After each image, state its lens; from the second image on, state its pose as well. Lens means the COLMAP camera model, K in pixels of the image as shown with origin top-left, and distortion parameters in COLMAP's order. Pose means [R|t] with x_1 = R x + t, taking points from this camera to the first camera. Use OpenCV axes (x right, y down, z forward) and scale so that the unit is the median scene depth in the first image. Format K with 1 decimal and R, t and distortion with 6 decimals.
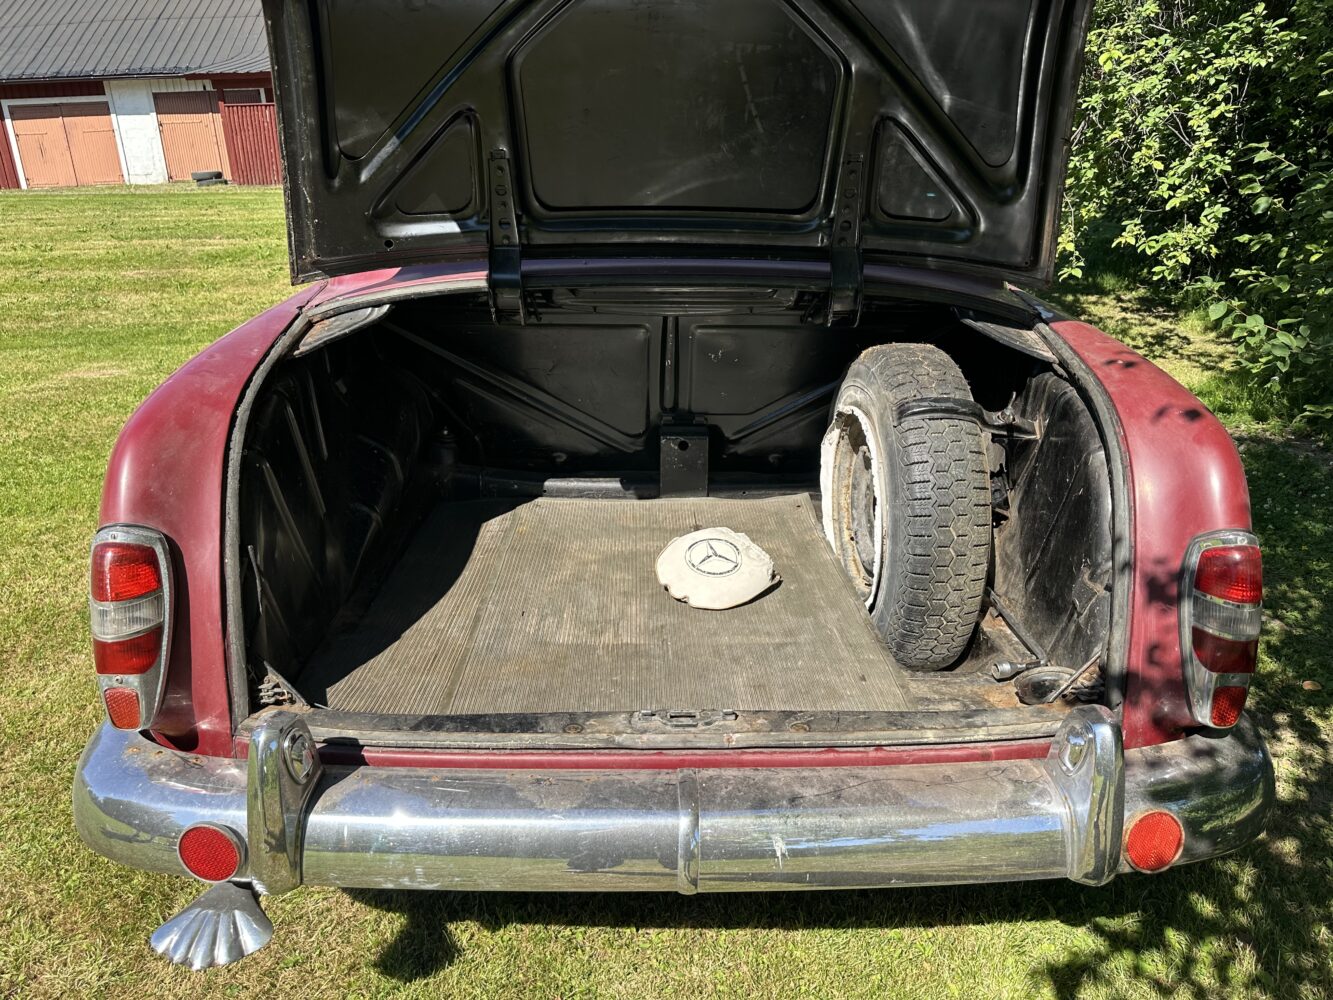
lens RADIAL K [[915.4, 0, 667.6], [0, 915.4, 497.3], [0, 0, 1]] dist [0.003285, -0.003242]
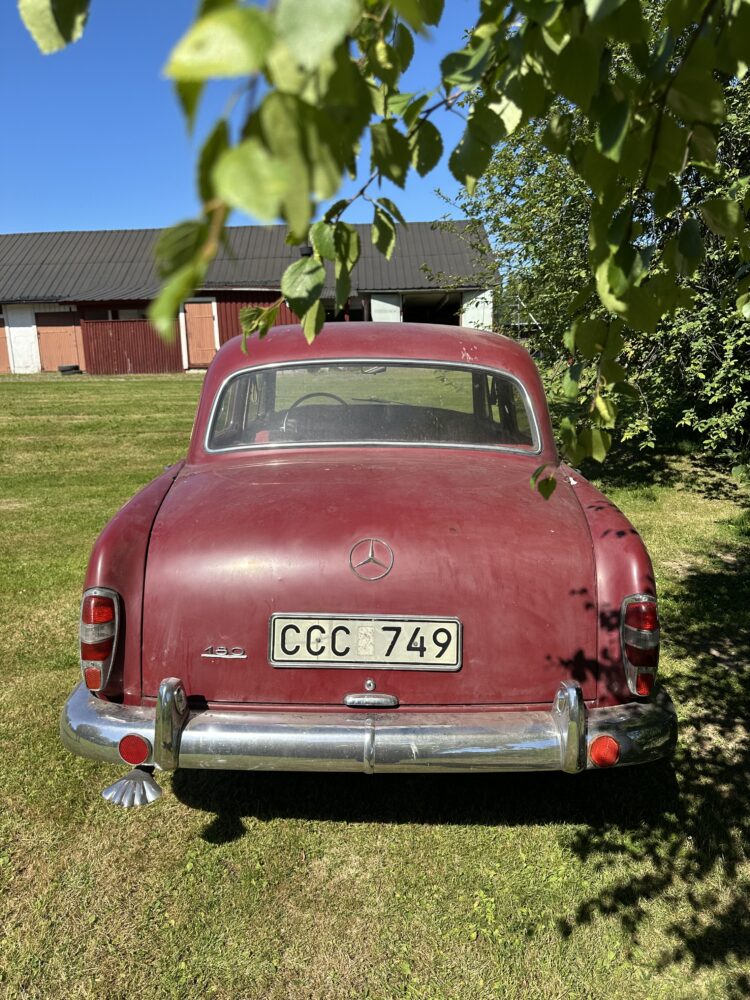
lens RADIAL K [[686.8, 0, 379.9], [0, 686.8, 500.3], [0, 0, 1]] dist [0.003285, -0.003242]
pose [[0.999874, 0.005101, -0.015000, 0.013980], [-0.007157, 0.990071, -0.140389, 0.010774], [0.014135, 0.140478, 0.989983, -0.122306]]
